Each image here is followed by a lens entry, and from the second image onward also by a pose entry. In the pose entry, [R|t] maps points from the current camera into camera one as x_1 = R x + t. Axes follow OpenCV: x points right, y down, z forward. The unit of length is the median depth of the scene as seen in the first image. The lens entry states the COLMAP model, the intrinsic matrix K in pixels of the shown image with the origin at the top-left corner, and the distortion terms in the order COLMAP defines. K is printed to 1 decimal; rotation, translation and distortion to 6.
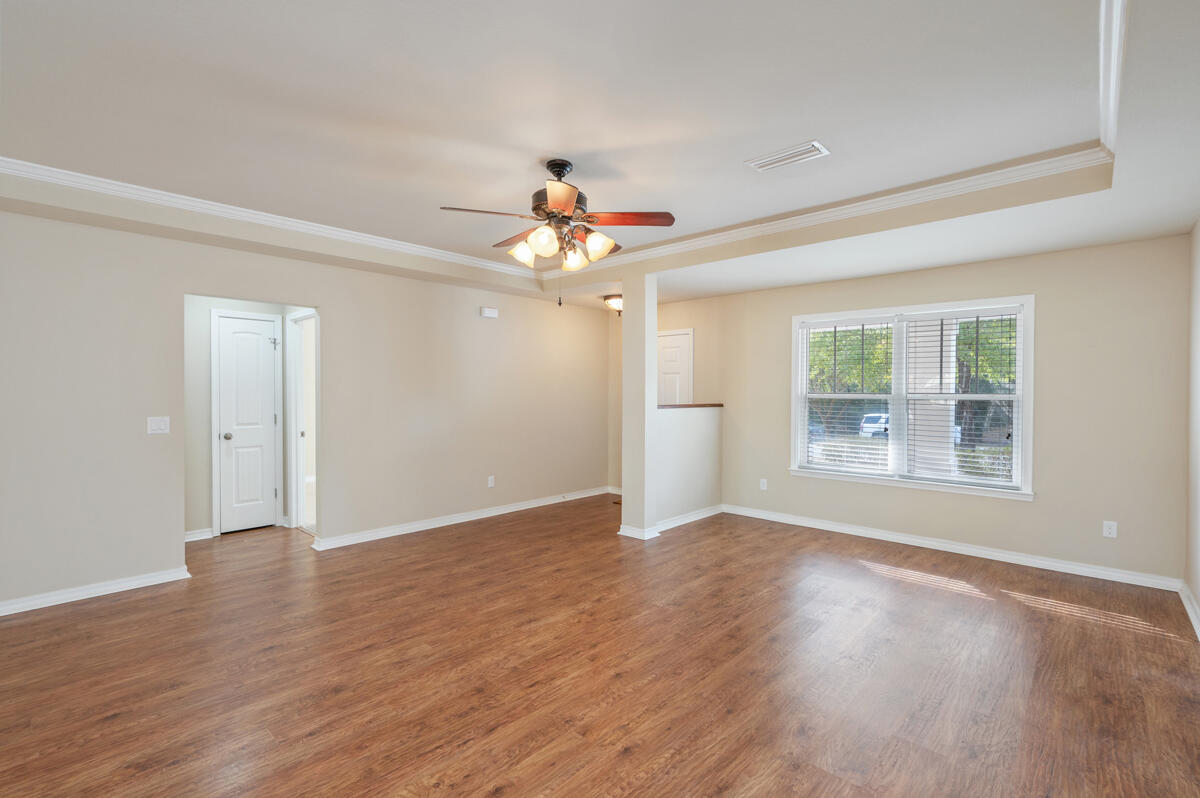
lens RADIAL K [[553.5, 0, 597.2], [0, 553.5, 399.8], [0, 0, 1]] dist [-0.002136, 0.000218]
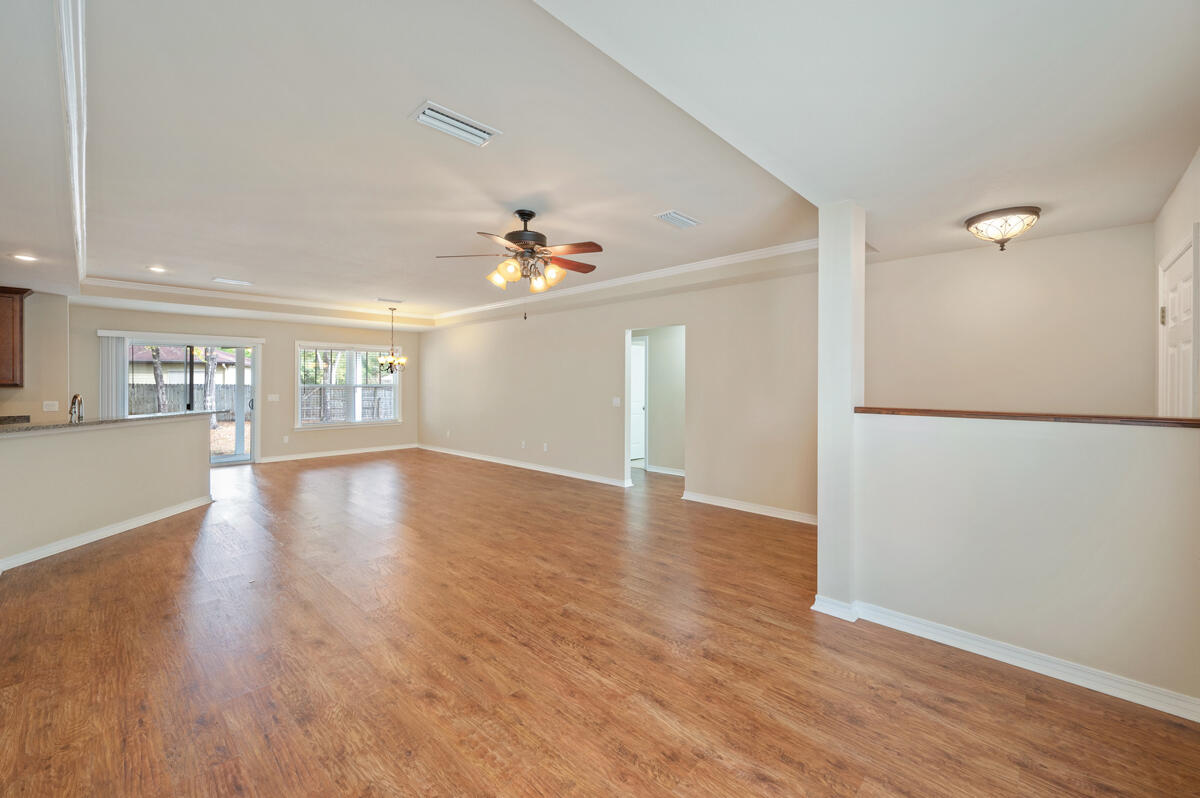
lens RADIAL K [[486.7, 0, 590.6], [0, 486.7, 377.1], [0, 0, 1]] dist [-0.003470, 0.001204]
pose [[-0.034393, -0.013004, -0.999324, 1.027659], [-0.014595, 0.999815, -0.012508, -0.018340], [0.999302, 0.014155, -0.034576, 1.138250]]
